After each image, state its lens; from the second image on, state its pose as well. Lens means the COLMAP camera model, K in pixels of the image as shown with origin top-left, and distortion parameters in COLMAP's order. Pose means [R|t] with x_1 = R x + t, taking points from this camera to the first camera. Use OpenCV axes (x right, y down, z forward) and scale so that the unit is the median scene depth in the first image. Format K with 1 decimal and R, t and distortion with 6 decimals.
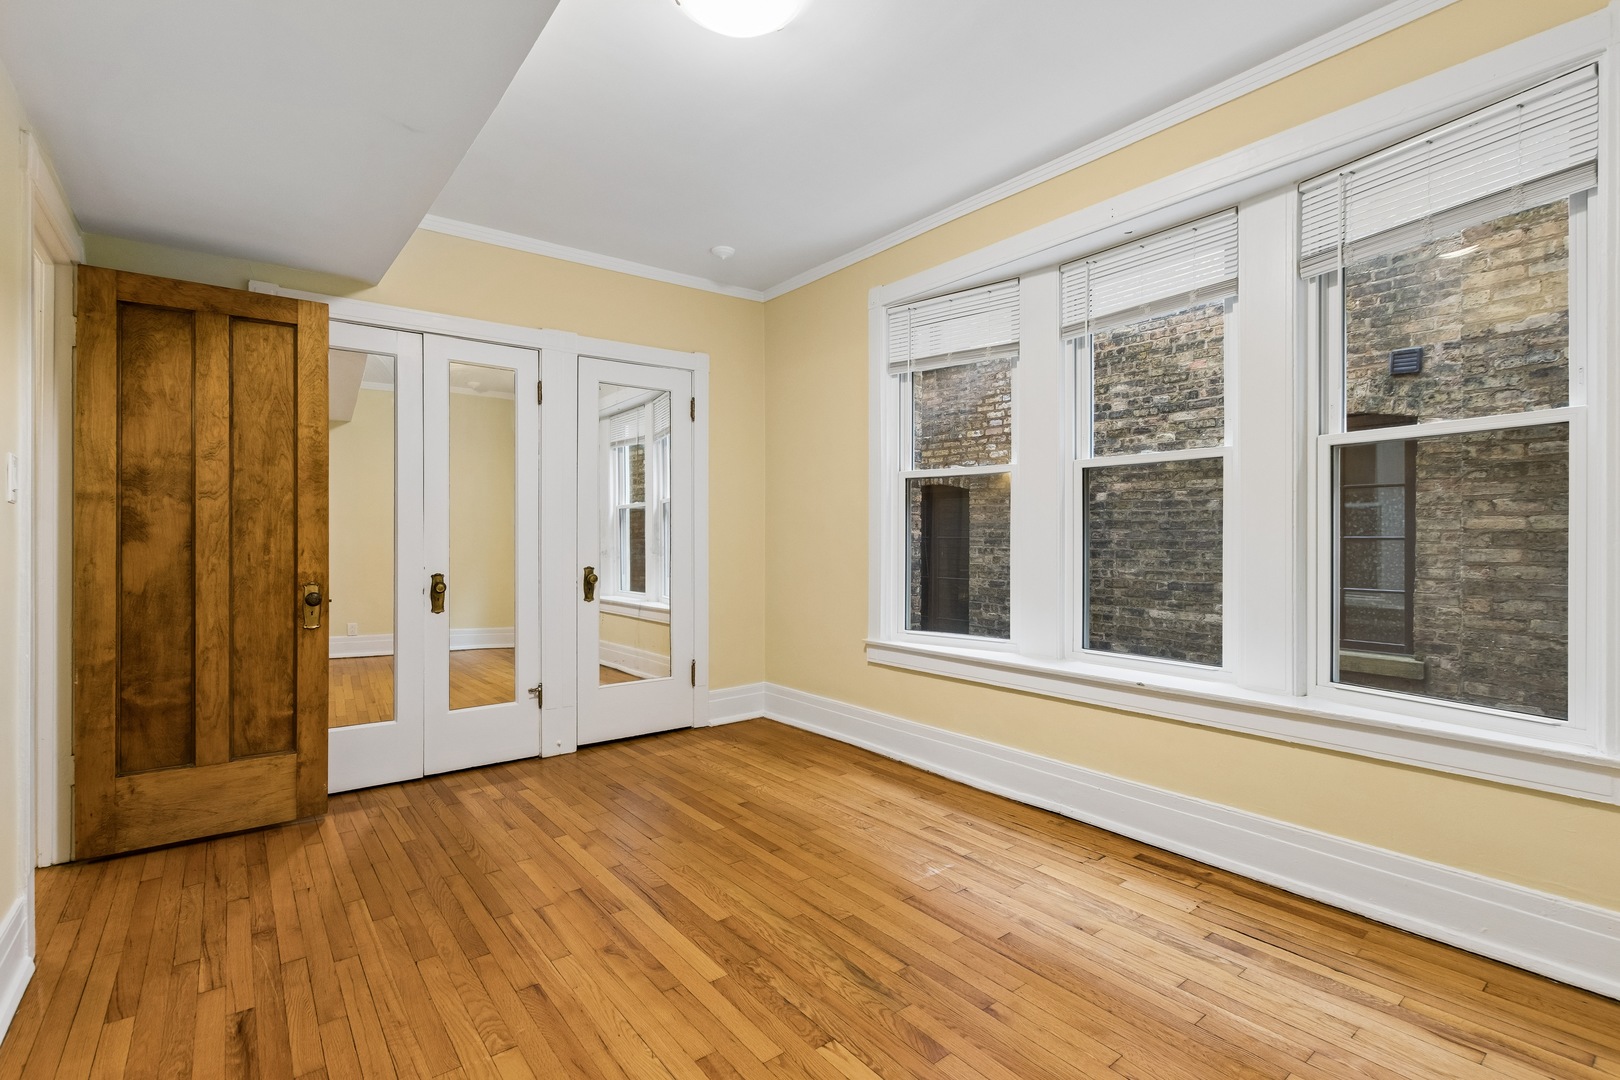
lens RADIAL K [[748.1, 0, 810.6], [0, 748.1, 536.3], [0, 0, 1]] dist [0.001639, 0.000190]
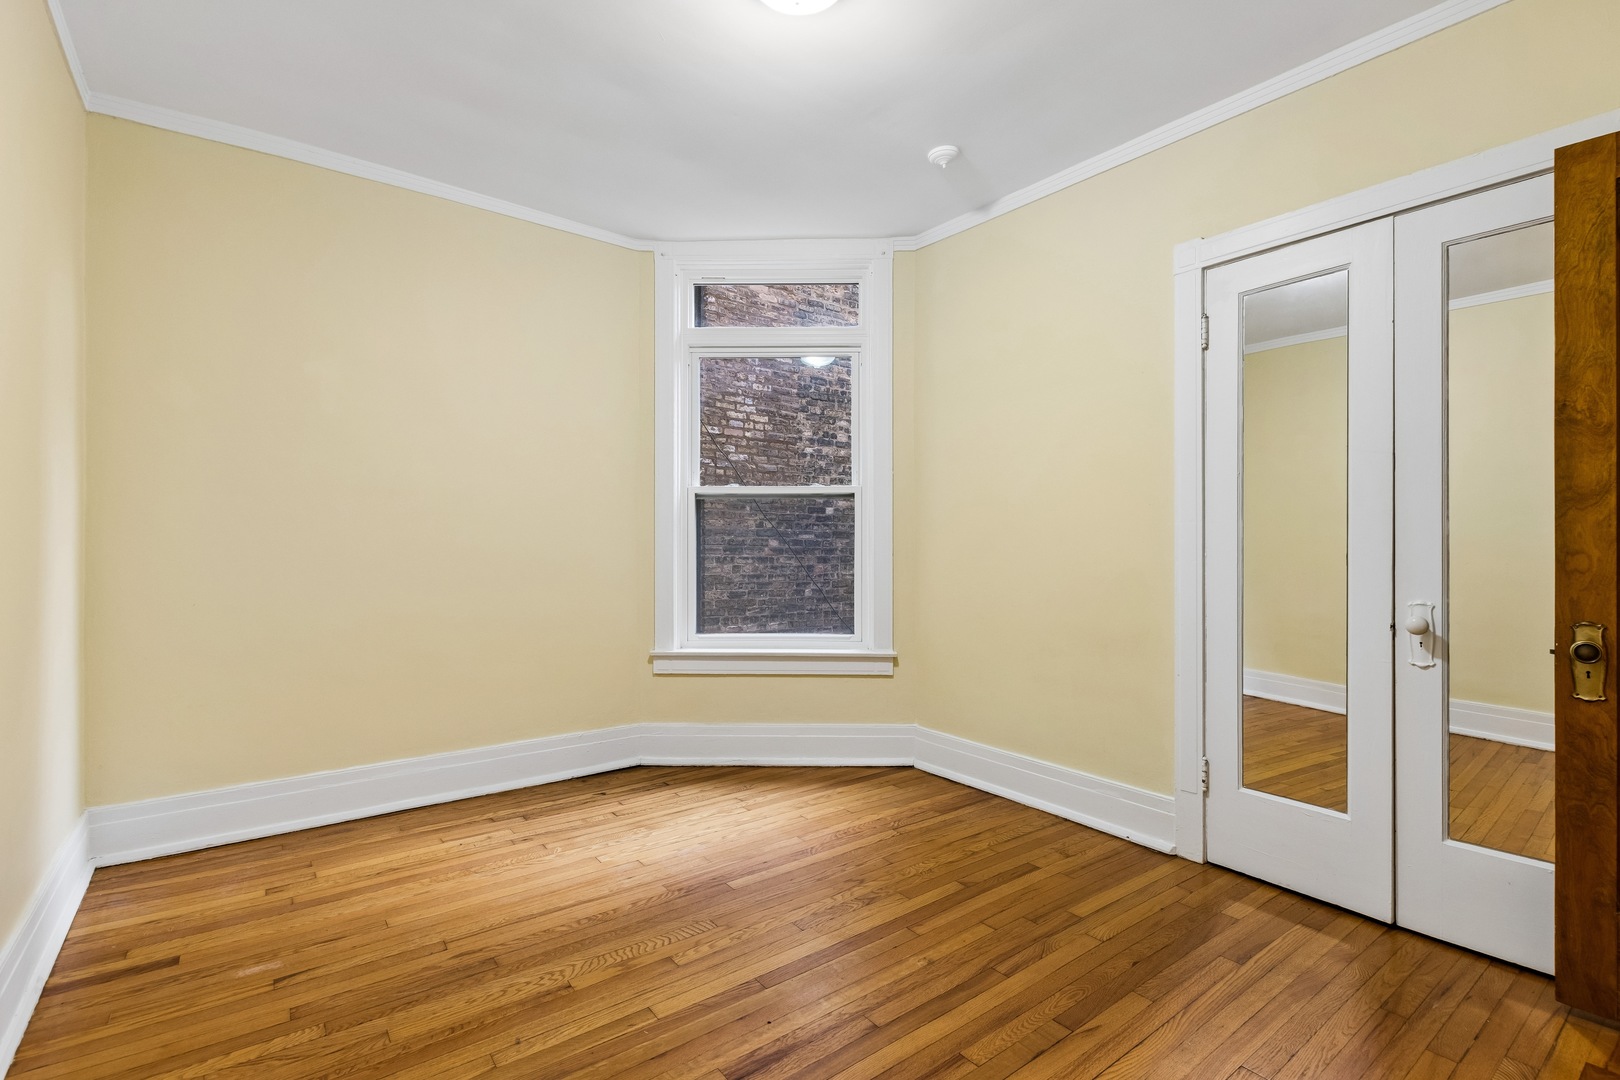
lens RADIAL K [[748.1, 0, 810.4], [0, 748.1, 547.1], [0, 0, 1]] dist [0.001639, 0.000190]
pose [[0.008869, 0.007530, 0.999932, -0.694465], [0.002900, 0.999967, -0.007556, 0.011348], [-0.999956, 0.002967, 0.008847, 0.897698]]
